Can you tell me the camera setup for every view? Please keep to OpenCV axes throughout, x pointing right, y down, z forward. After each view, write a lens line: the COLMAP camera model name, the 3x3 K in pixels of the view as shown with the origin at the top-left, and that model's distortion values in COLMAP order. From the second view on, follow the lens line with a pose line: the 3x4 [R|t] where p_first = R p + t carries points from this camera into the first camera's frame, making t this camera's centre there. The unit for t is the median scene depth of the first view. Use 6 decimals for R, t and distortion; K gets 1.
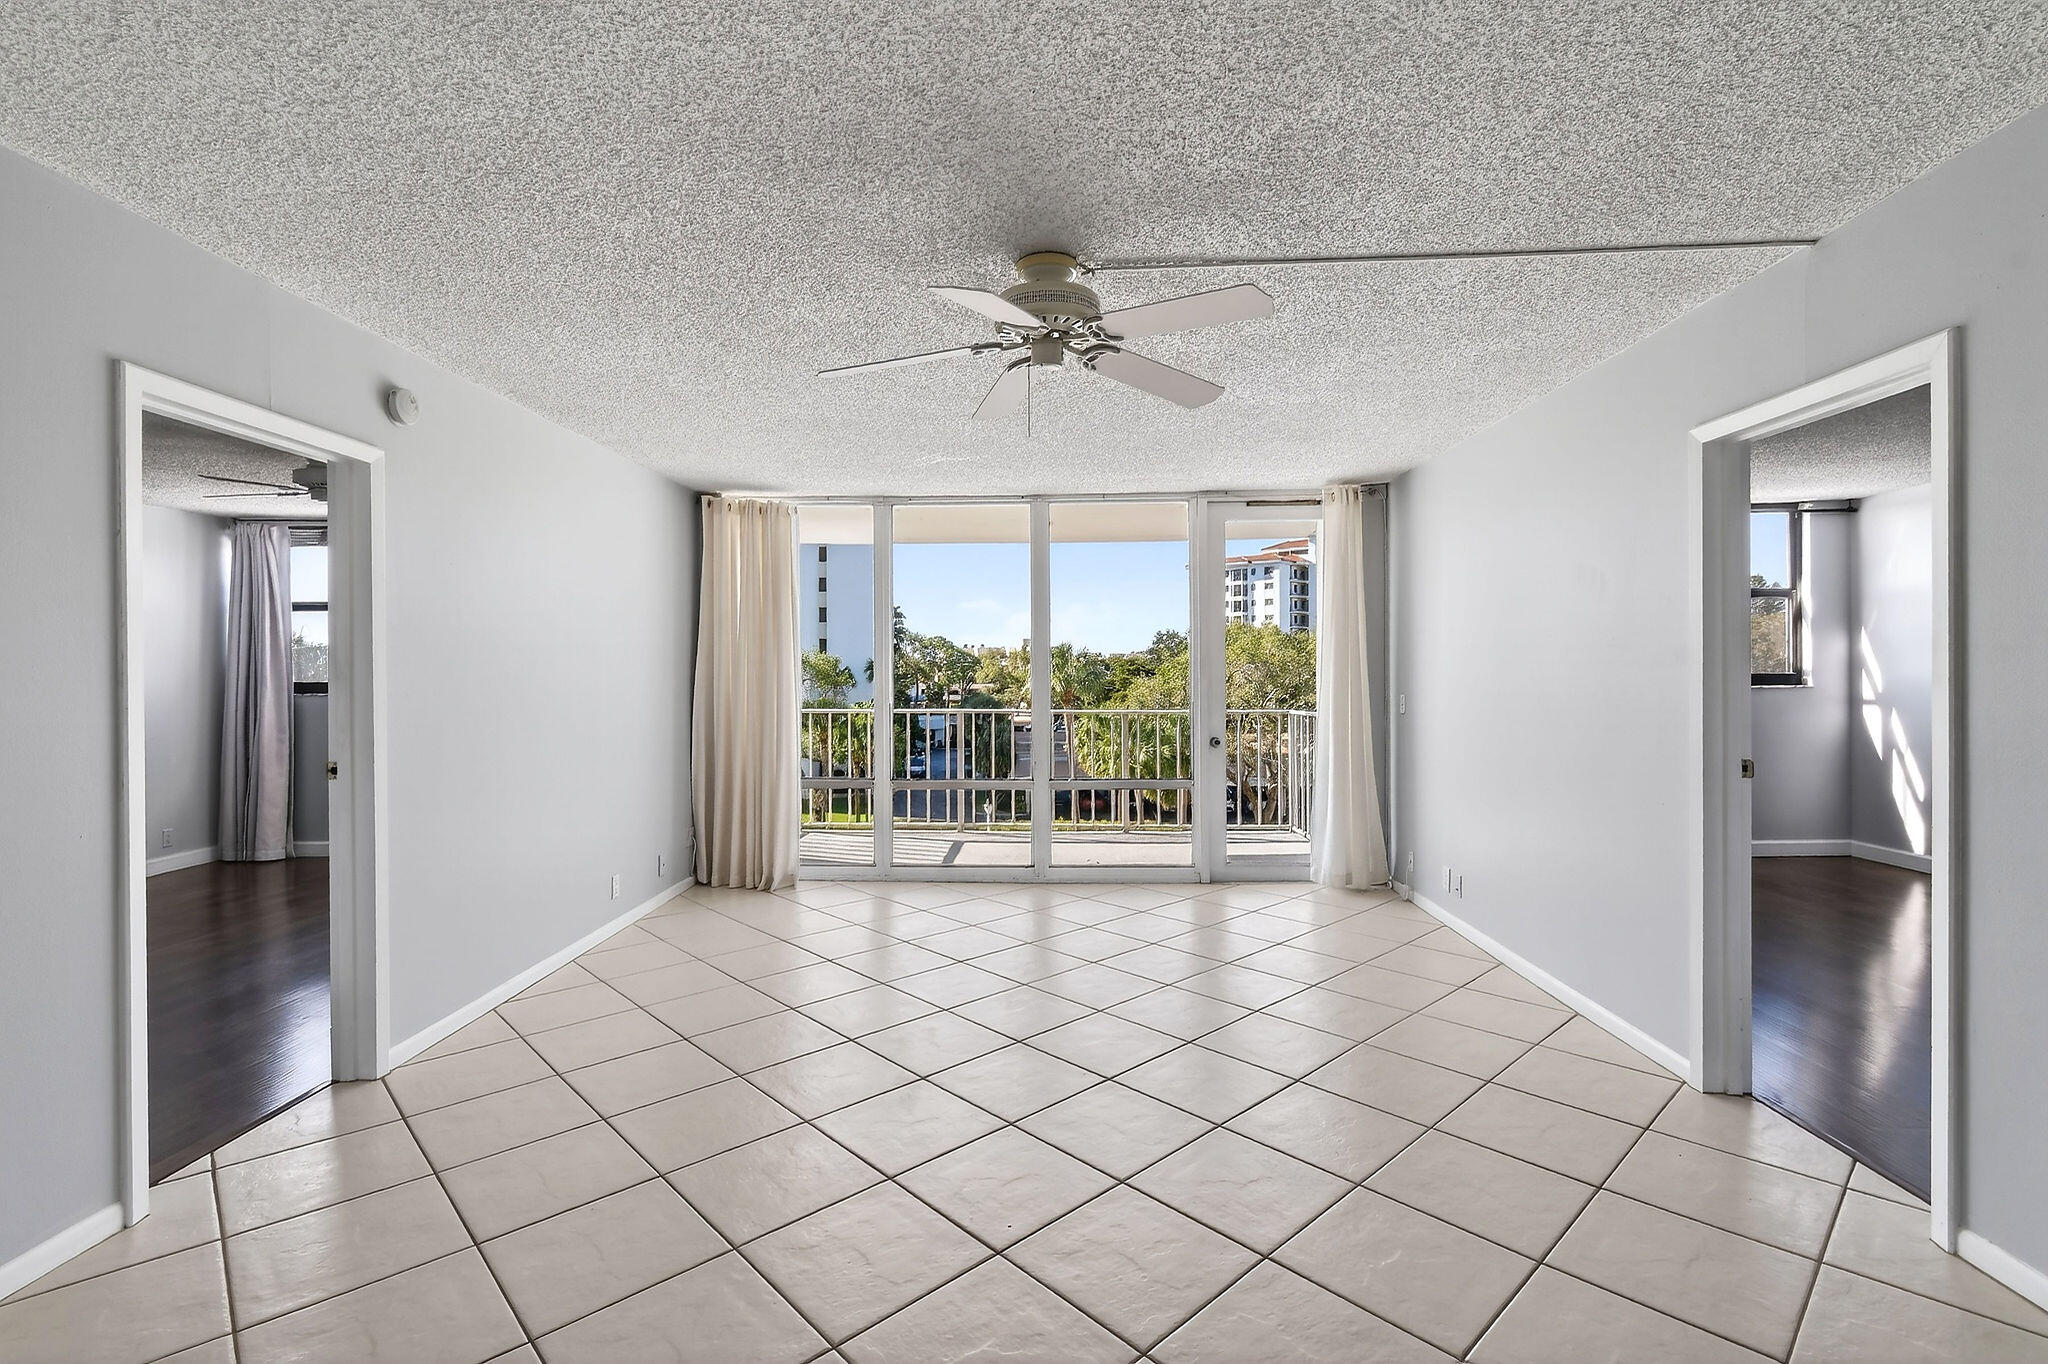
lens RADIAL K [[916.4, 0, 1013.7], [0, 916.4, 674.7], [0, 0, 1]] dist [0.004162, -0.002590]
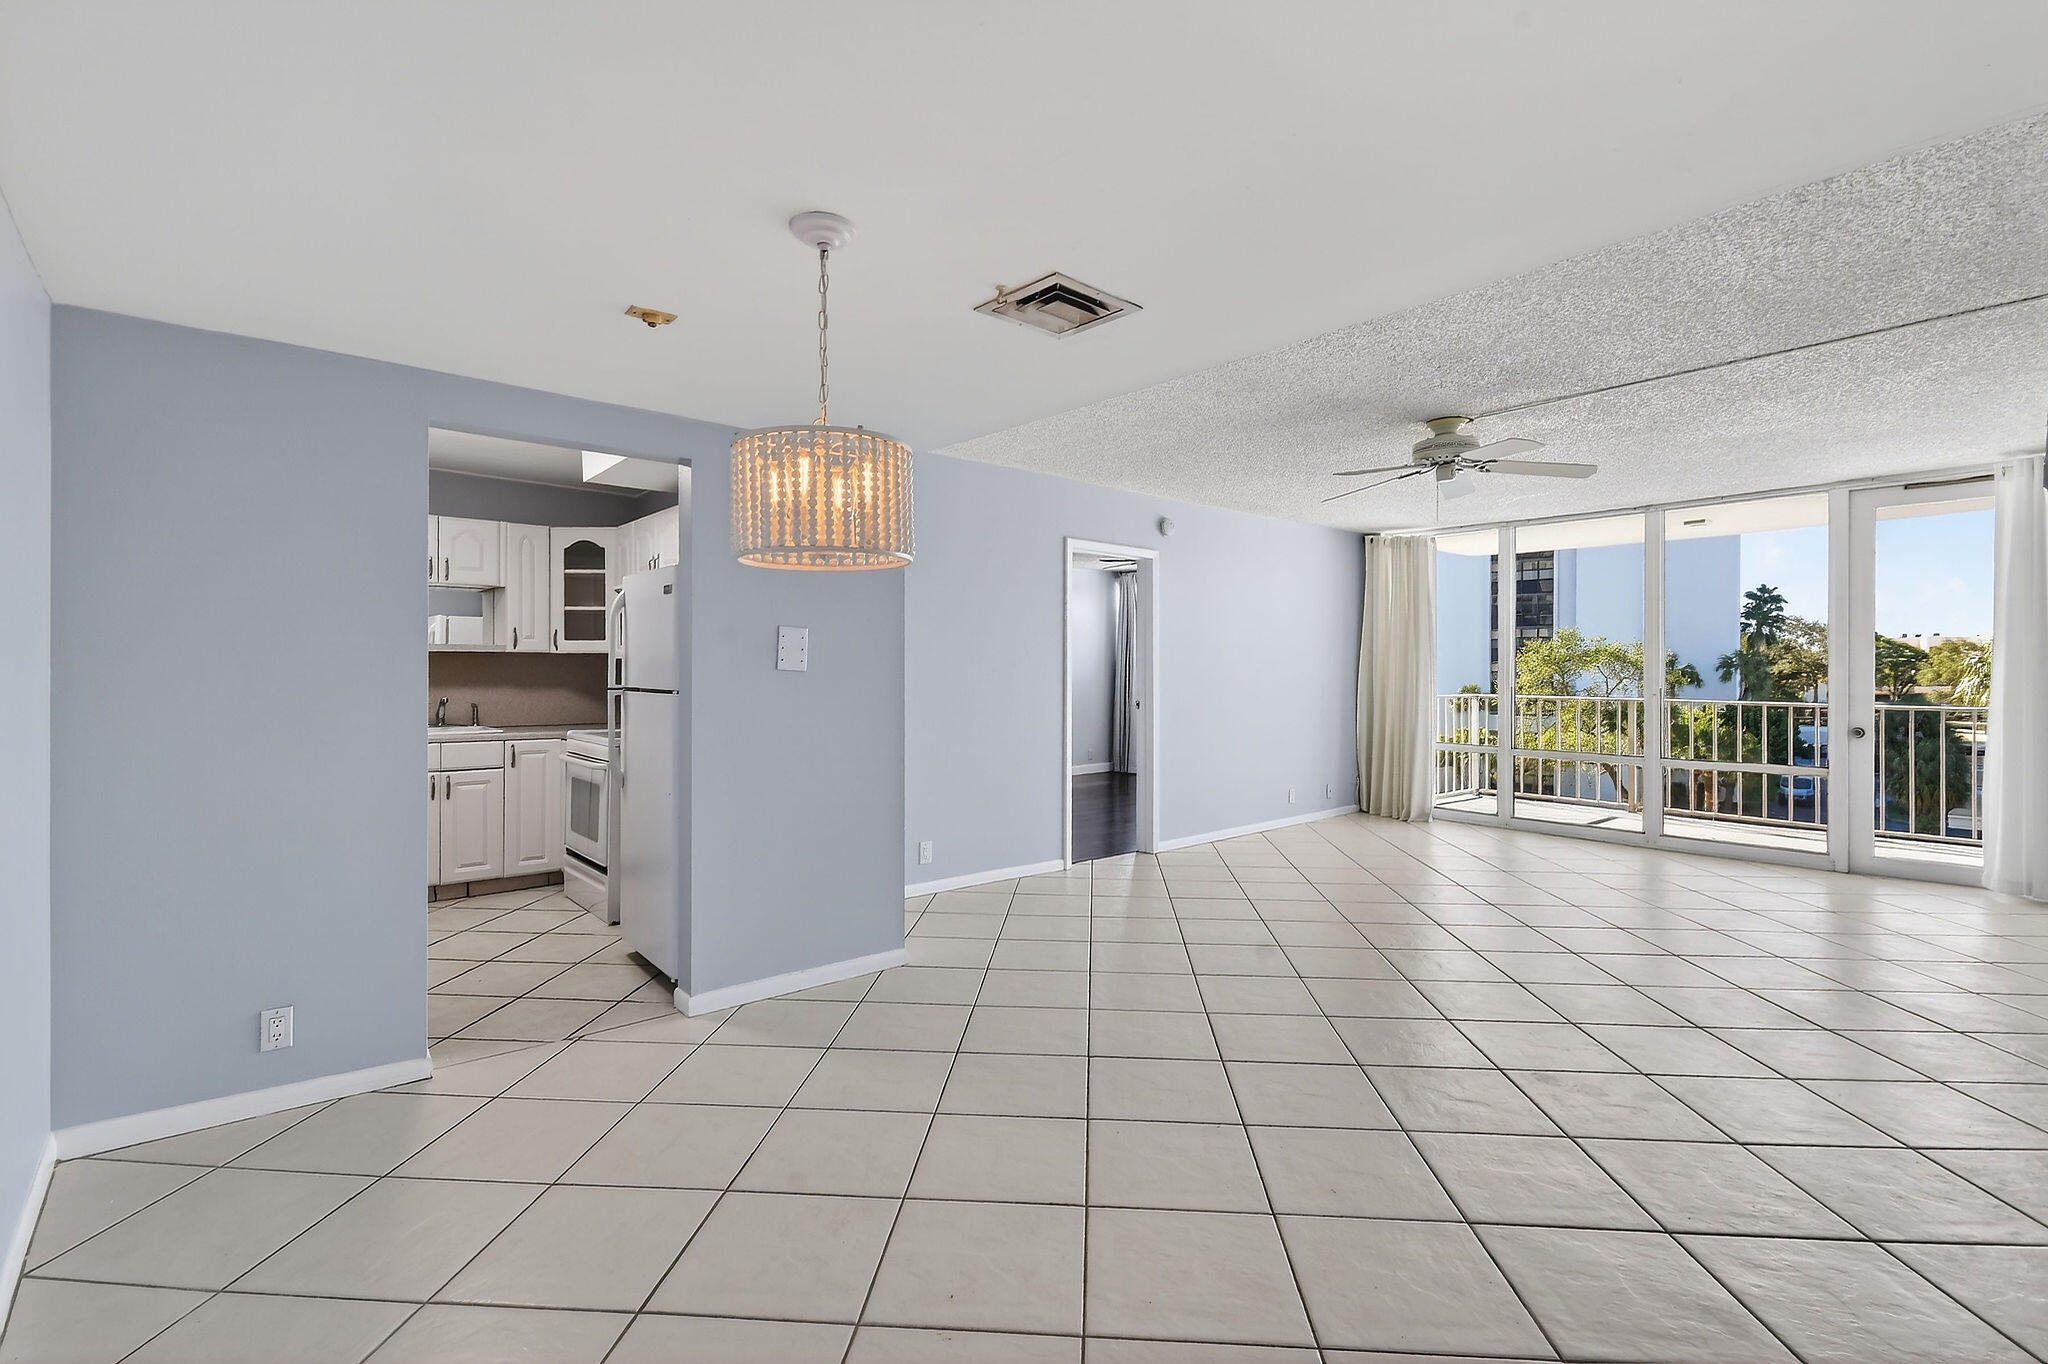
lens RADIAL K [[916.4, 0, 1043.1], [0, 916.4, 655.1], [0, 0, 1]] dist [0.004162, -0.002590]
pose [[0.688269, -0.004863, -0.725439, 0.340317], [-0.007775, 0.999871, -0.014080, 0.011356], [0.725414, 0.015331, 0.688143, -0.326152]]
